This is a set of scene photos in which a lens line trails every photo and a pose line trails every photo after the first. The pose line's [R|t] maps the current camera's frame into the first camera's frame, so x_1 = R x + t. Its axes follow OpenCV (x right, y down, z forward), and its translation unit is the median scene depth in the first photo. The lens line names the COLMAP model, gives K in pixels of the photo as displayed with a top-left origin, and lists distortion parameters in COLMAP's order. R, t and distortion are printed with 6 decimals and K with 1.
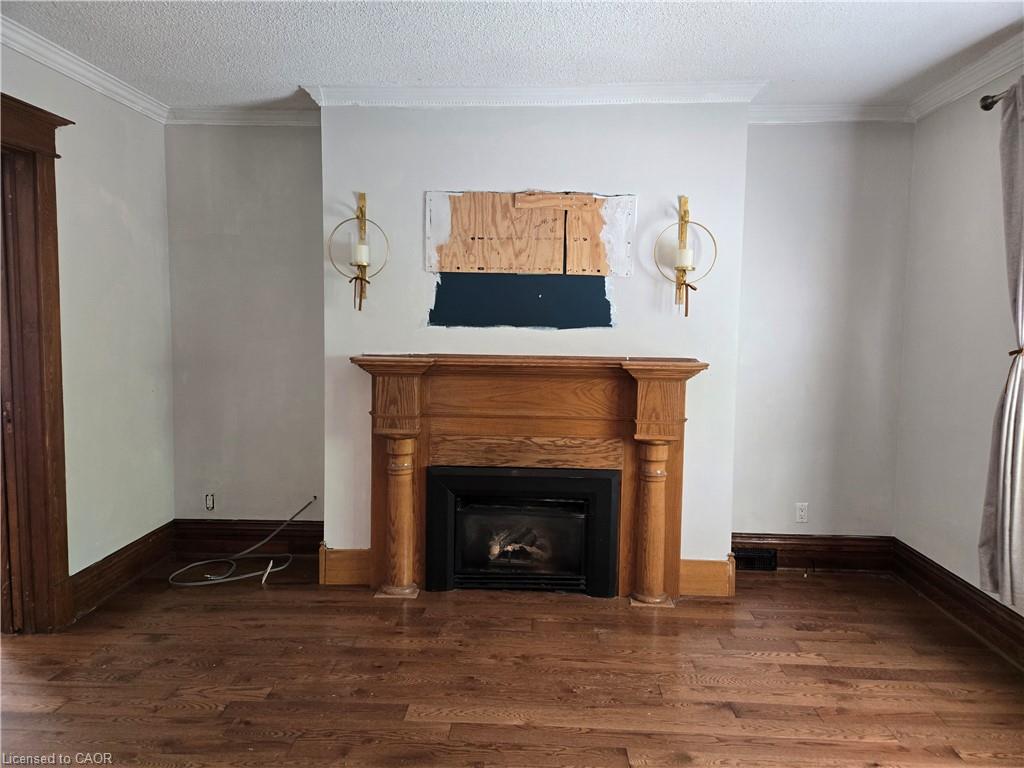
lens RADIAL K [[692.8, 0, 513.6], [0, 692.8, 384.7], [0, 0, 1]] dist [0.100043, -0.086034]
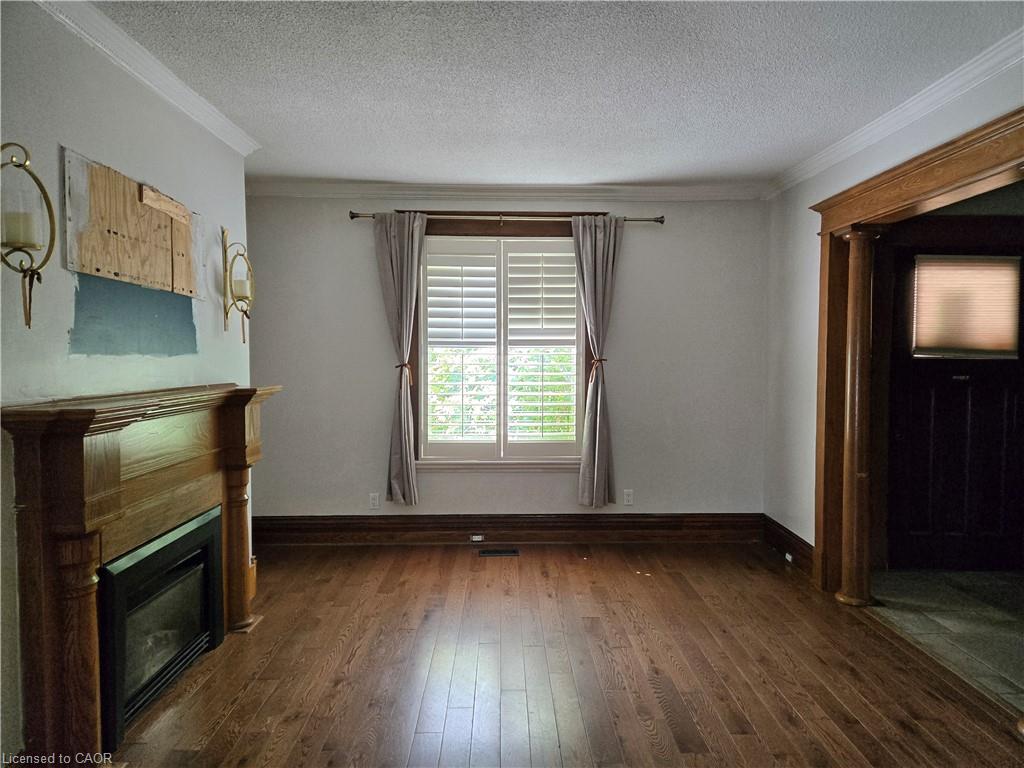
lens RADIAL K [[692.8, 0, 513.6], [0, 692.8, 384.7], [0, 0, 1]] dist [0.100043, -0.086034]
pose [[-0.080832, -0.051092, 0.995417, -0.830529], [0.086795, 0.994531, 0.058095, -0.059876], [-0.992941, 0.091093, -0.075955, 0.659797]]
